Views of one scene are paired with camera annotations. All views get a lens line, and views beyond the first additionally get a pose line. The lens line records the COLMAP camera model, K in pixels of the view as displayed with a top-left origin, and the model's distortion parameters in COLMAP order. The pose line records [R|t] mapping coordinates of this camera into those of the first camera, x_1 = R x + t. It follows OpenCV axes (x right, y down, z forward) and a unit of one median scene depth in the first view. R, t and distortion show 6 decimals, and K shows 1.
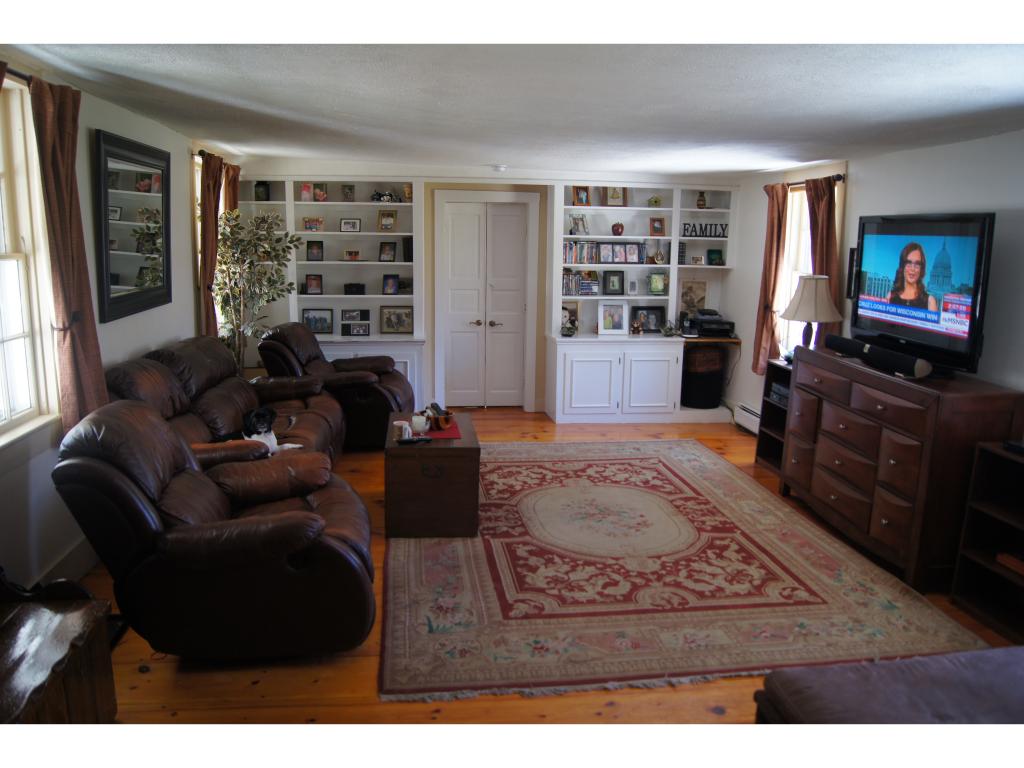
lens RADIAL K [[816.2, 0, 513.5], [0, 816.2, 386.0], [0, 0, 1]] dist [-0.011405, 0.002870]
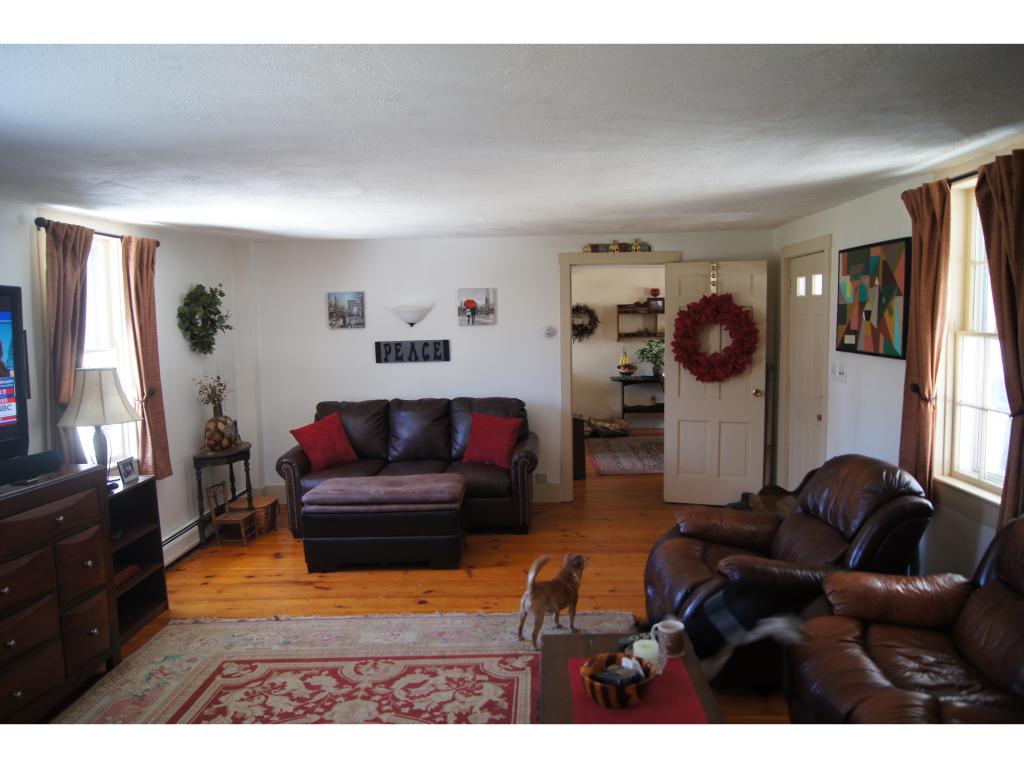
lens RADIAL K [[816.2, 0, 514.1], [0, 816.2, 386.8], [0, 0, 1]] dist [-0.011405, 0.002870]
pose [[-0.986131, -0.023731, 0.164261, -0.131864], [0.020880, 0.964122, 0.264639, -0.314603], [-0.164648, 0.264398, -0.950255, 1.705030]]
